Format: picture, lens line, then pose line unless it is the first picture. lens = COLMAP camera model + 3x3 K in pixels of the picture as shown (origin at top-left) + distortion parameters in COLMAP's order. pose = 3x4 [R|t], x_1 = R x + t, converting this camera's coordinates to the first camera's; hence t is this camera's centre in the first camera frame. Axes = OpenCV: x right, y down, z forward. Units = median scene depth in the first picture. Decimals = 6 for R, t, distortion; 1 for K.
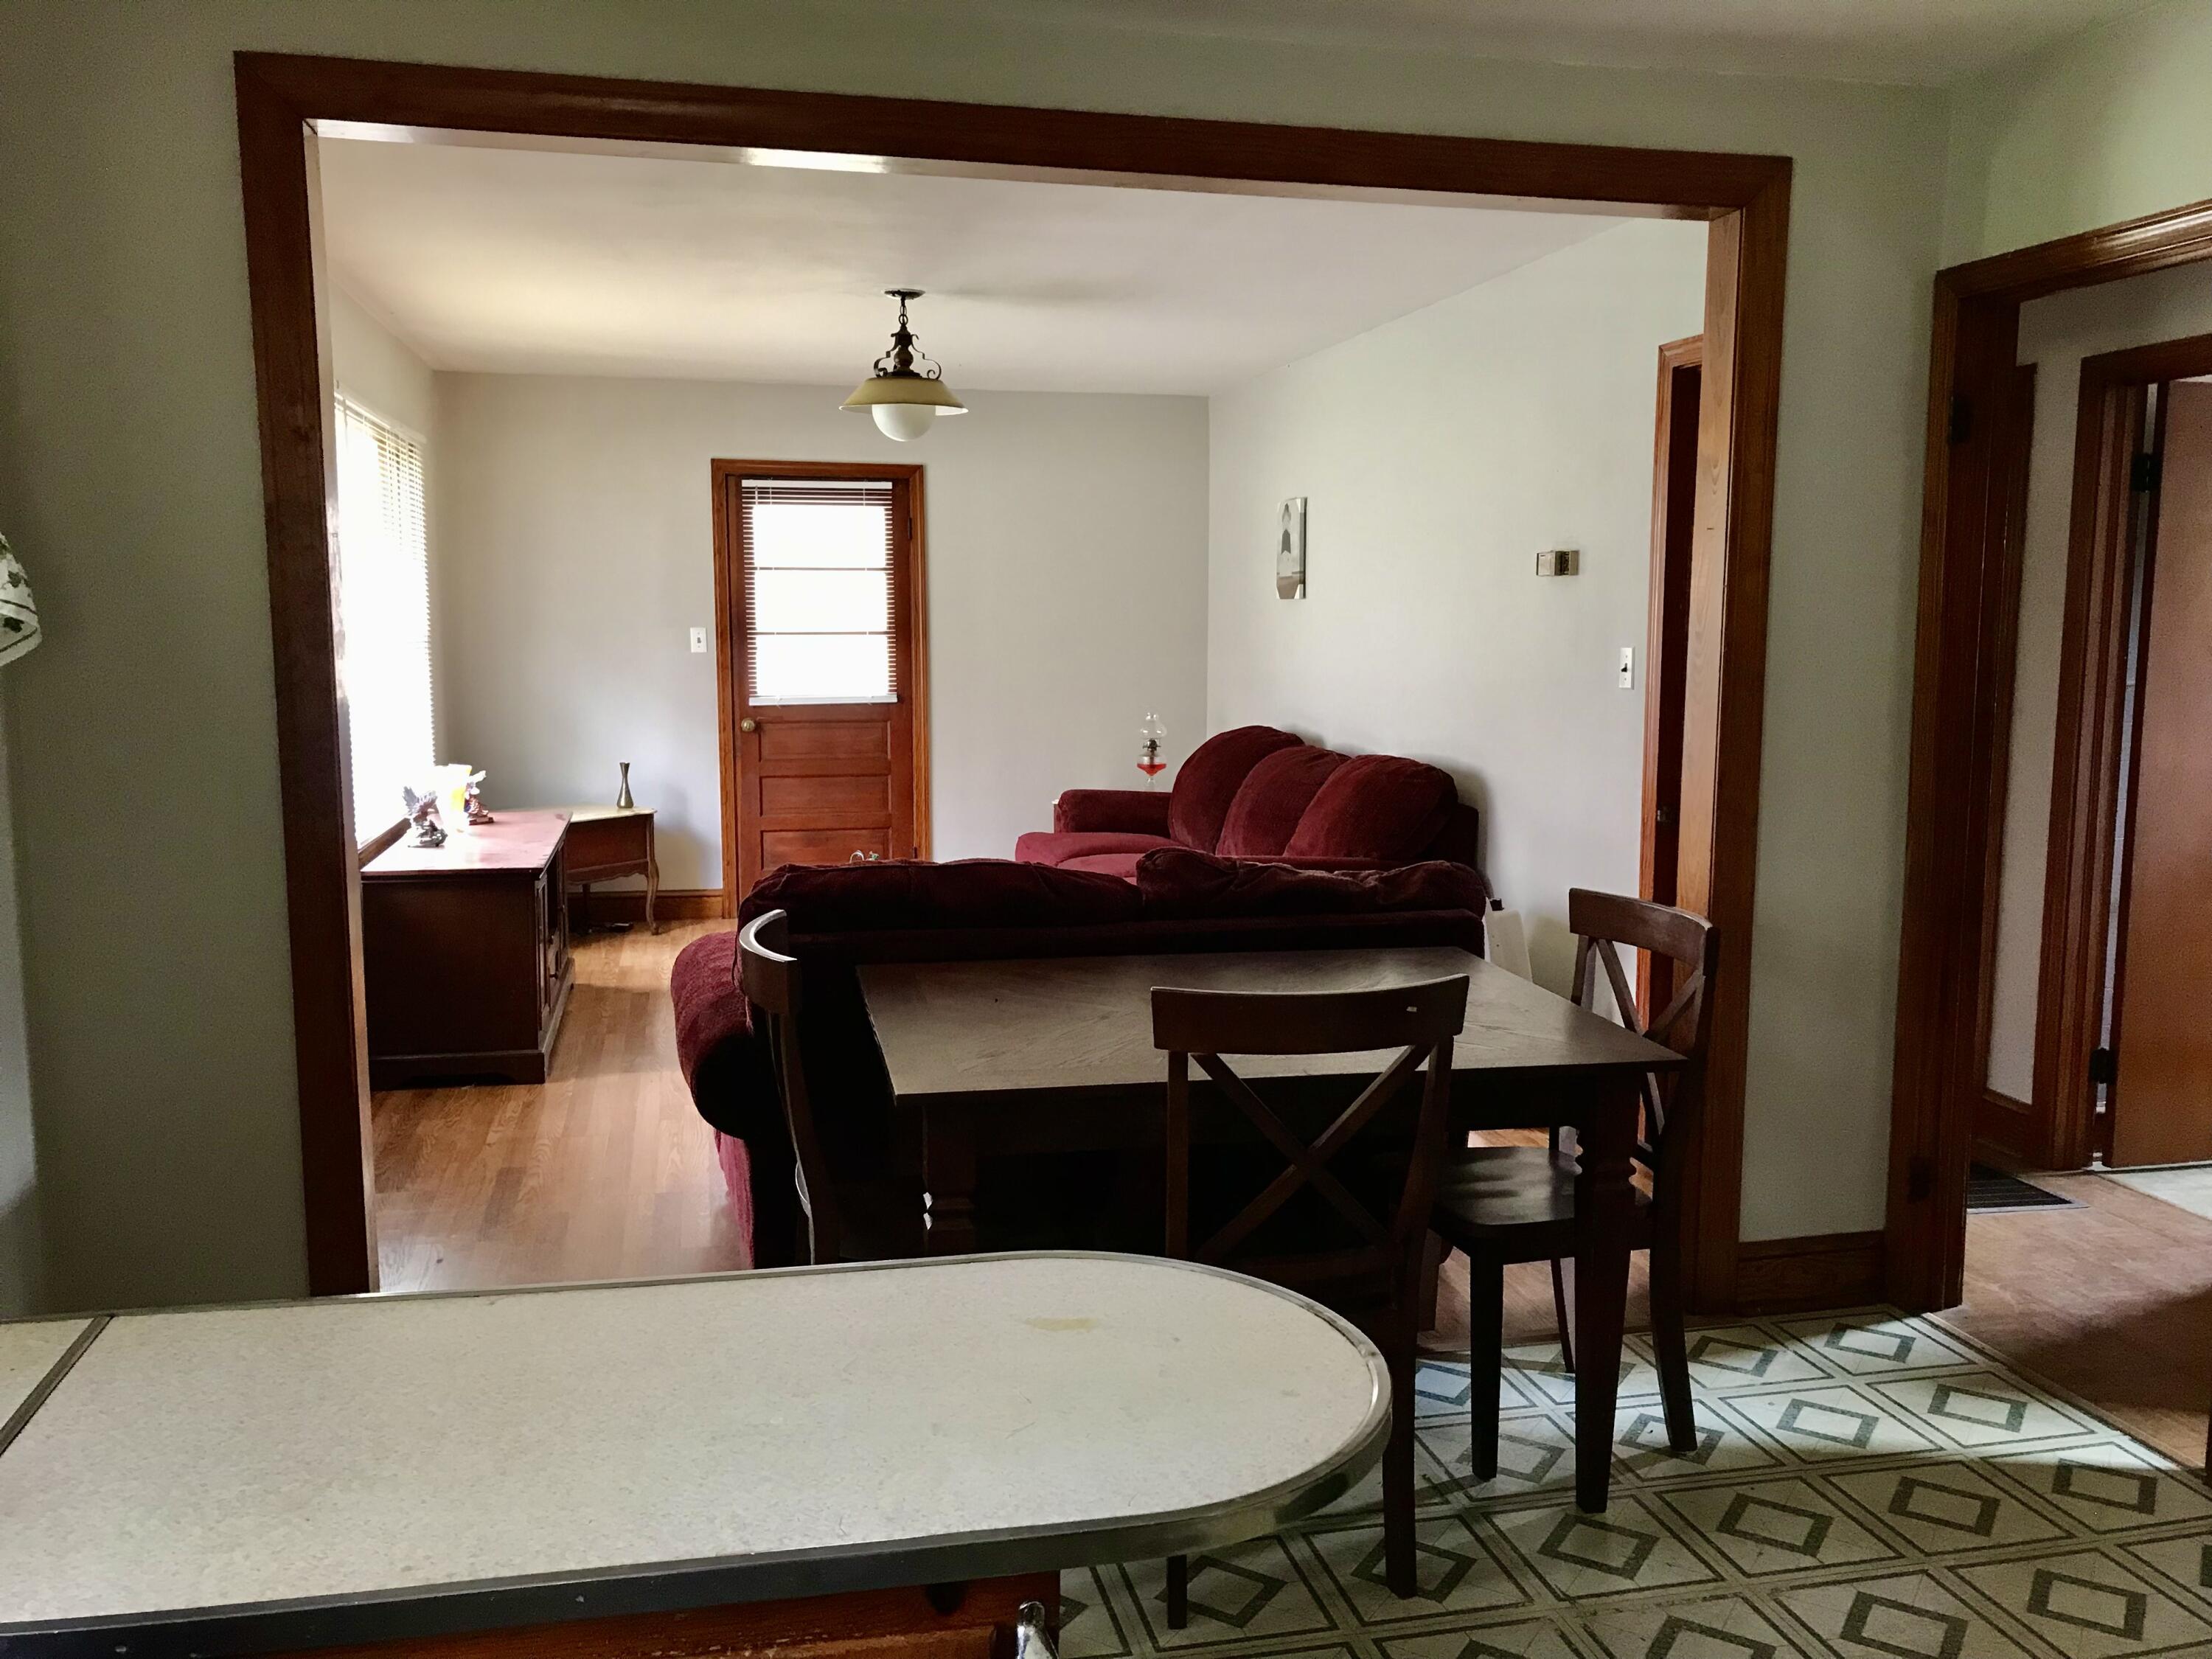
lens RADIAL K [[1815.5, 0, 1110.4], [0, 1815.5, 829.1], [0, 0, 1]] dist [0.051522, -0.070776]
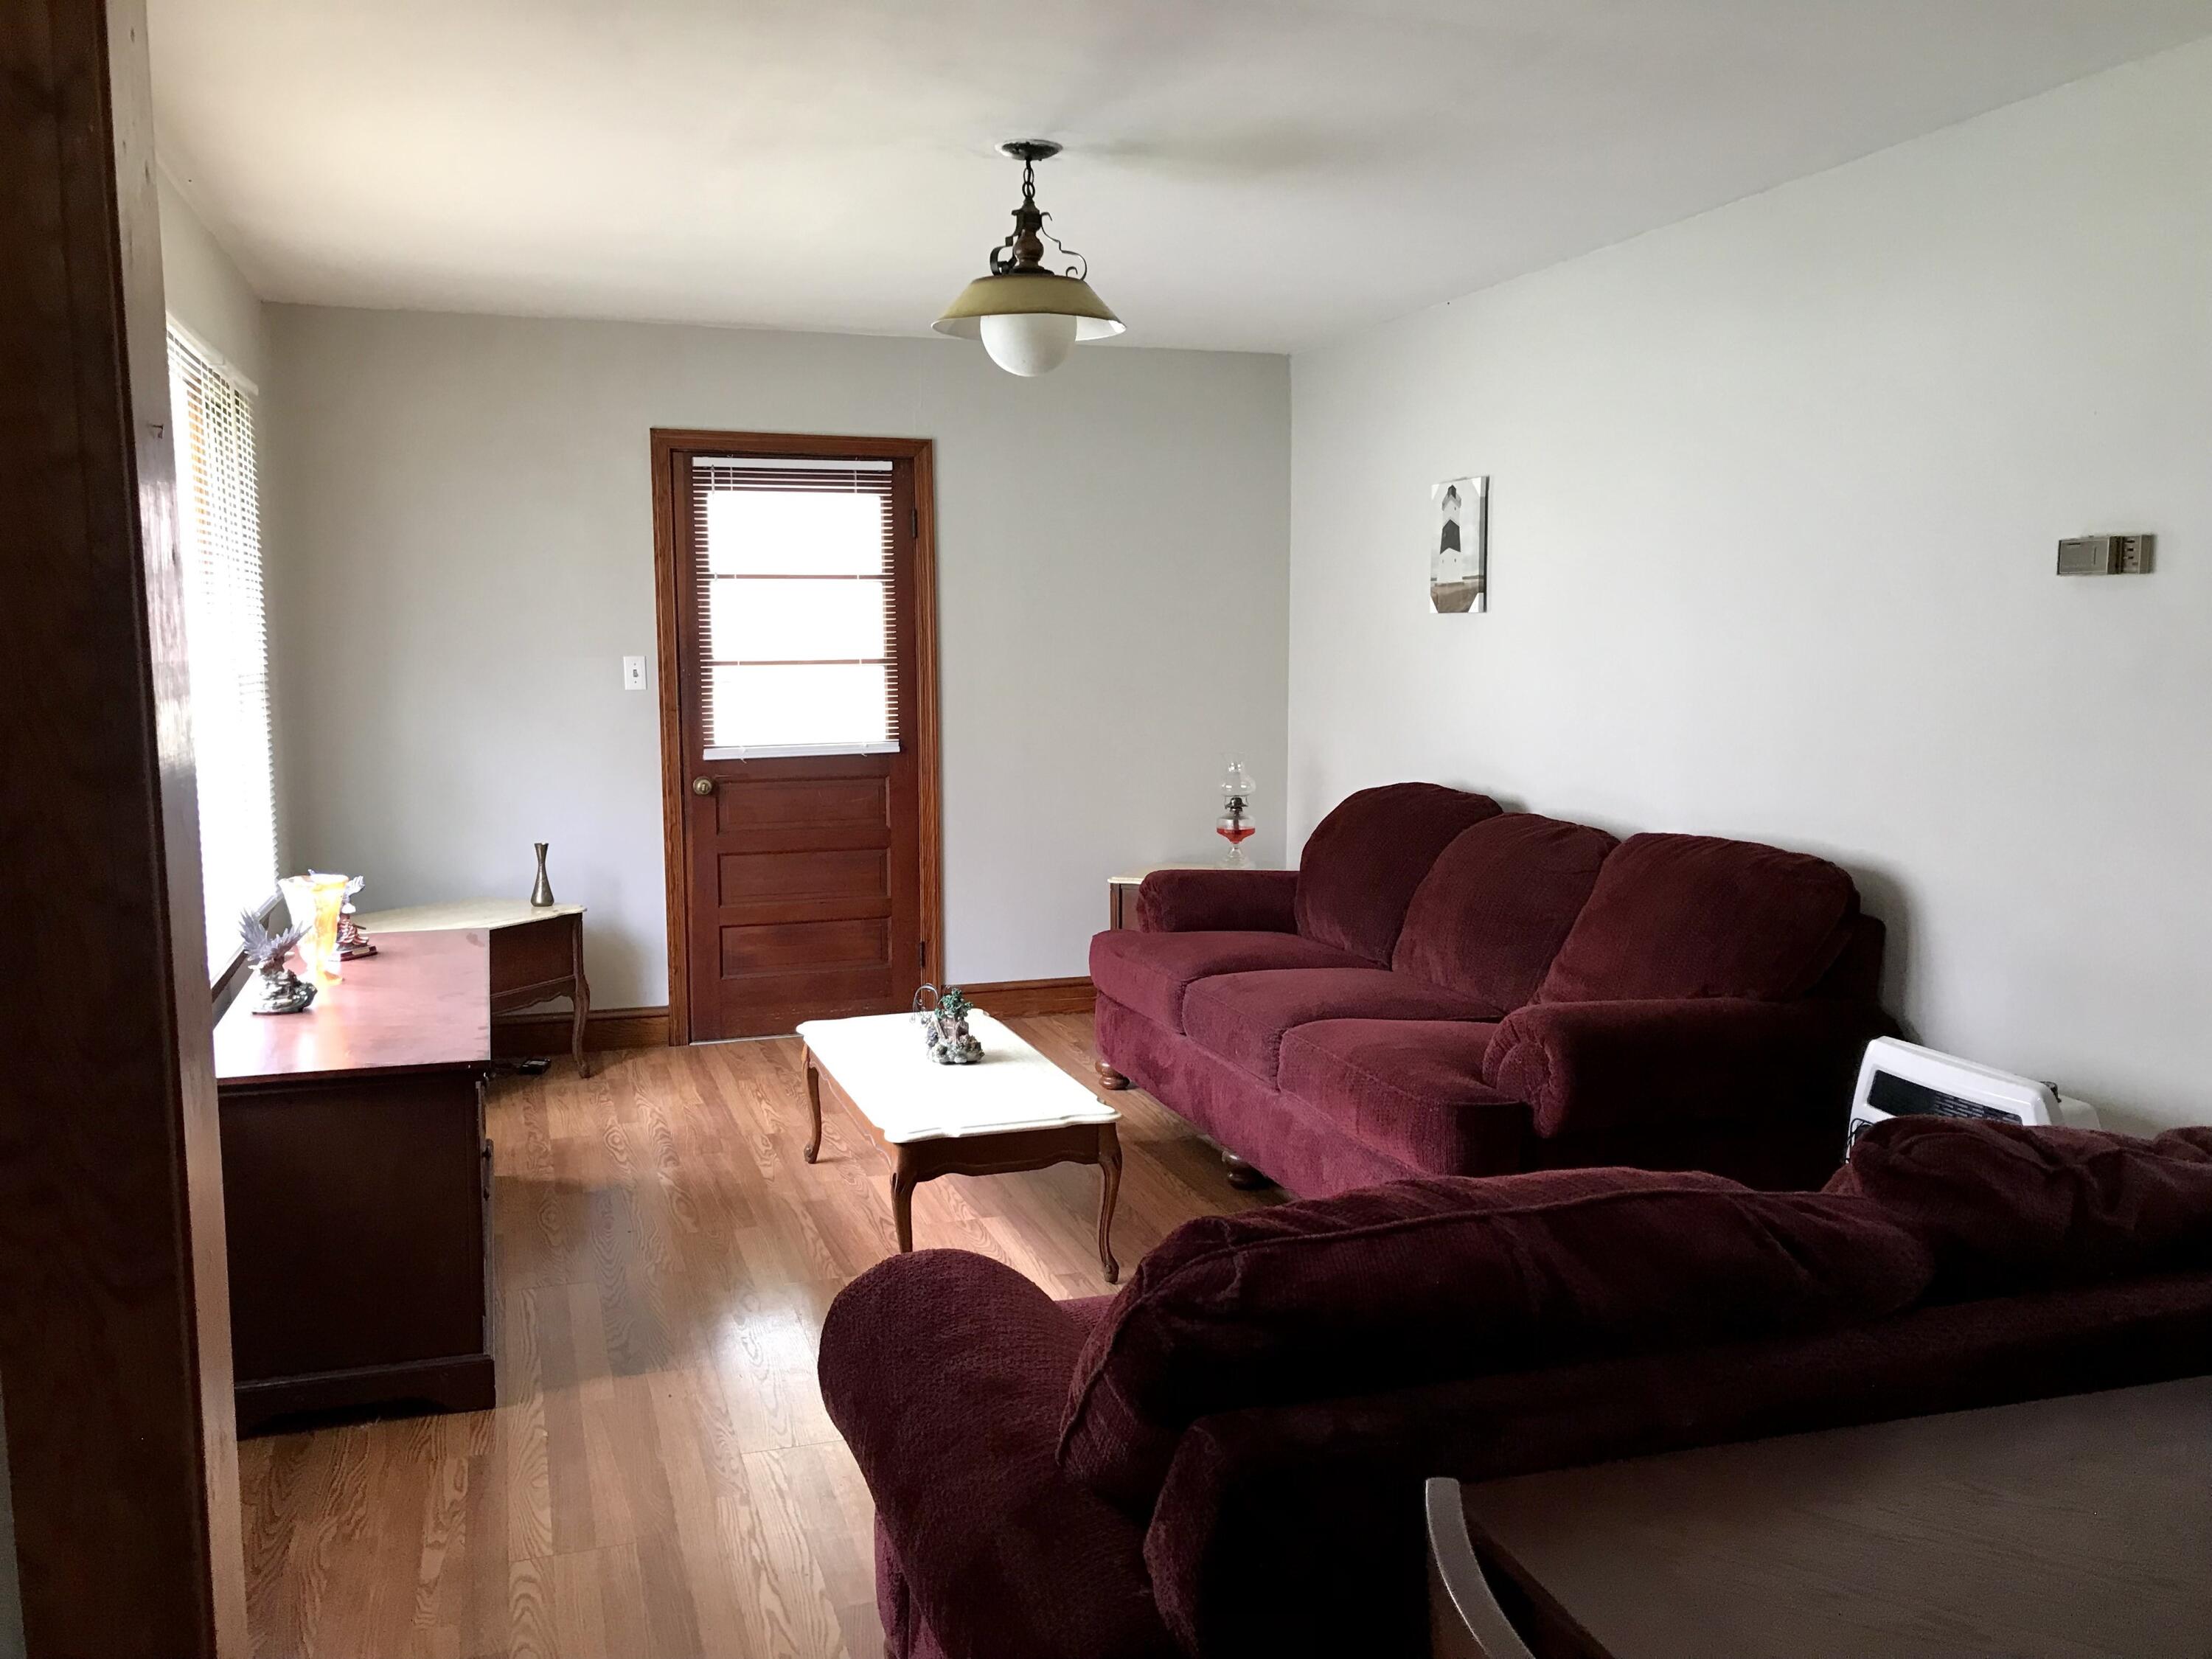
lens RADIAL K [[1810.2, 0, 1102.1], [0, 1810.2, 828.1], [0, 0, 1]] dist [0.037969, -0.045715]
pose [[0.995420, -0.016791, 0.094109, -0.113288], [0.017605, 0.999814, -0.007821, -0.033303], [-0.093960, 0.009442, 0.995531, 0.260082]]
